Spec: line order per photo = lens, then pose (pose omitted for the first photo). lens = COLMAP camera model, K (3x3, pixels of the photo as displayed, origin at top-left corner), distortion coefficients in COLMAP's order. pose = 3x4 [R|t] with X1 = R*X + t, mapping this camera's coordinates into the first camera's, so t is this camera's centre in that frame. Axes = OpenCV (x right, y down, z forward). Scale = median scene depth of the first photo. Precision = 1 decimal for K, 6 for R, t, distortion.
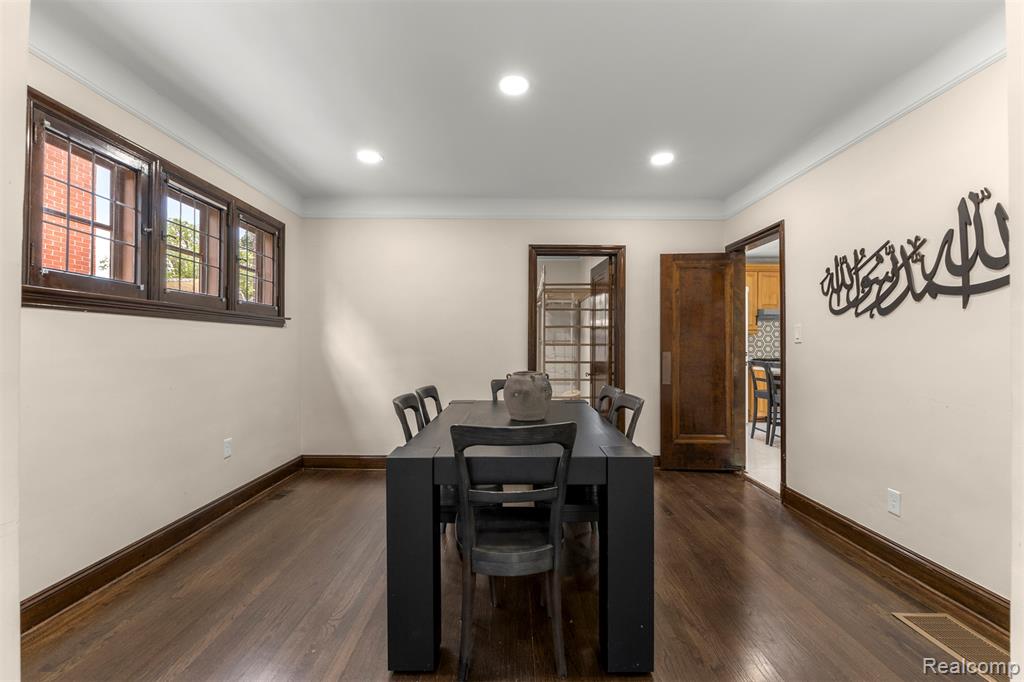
lens RADIAL K [[470.1, 0, 512.3], [0, 470.1, 345.8], [0, 0, 1]] dist [-0.001553, 0.000033]
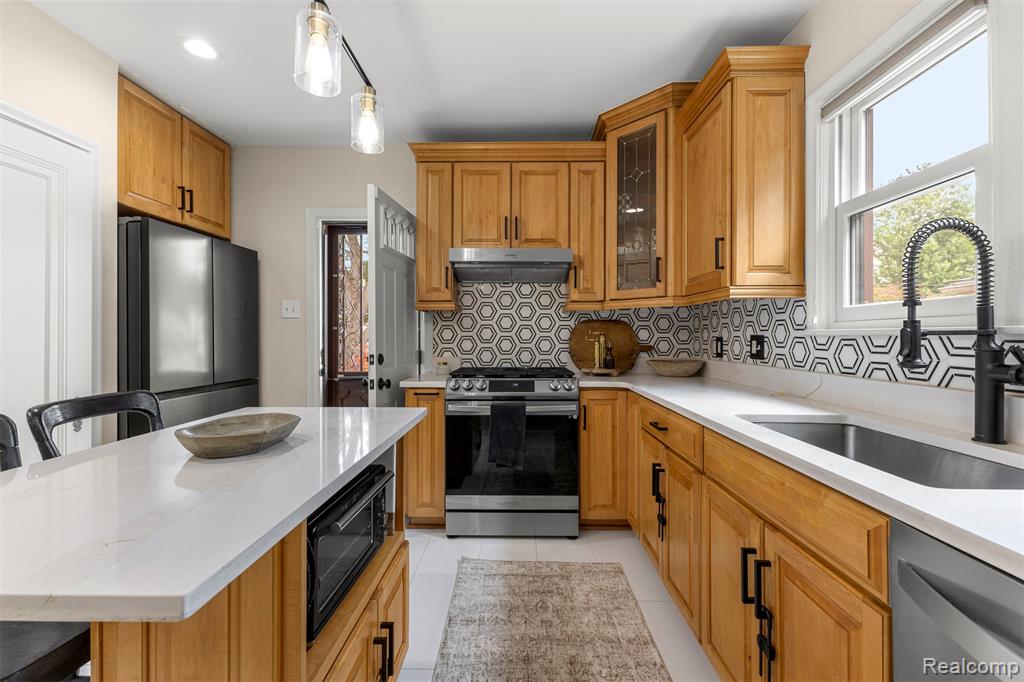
lens RADIAL K [[438.2, 0, 519.4], [0, 438.2, 337.7], [0, 0, 1]] dist [0.006457, -0.000218]
pose [[0.999902, 0.000392, -0.013995, 0.564494], [-0.000352, 0.999996, 0.002893, -0.001650], [0.013996, -0.002888, 0.999898, 0.583013]]
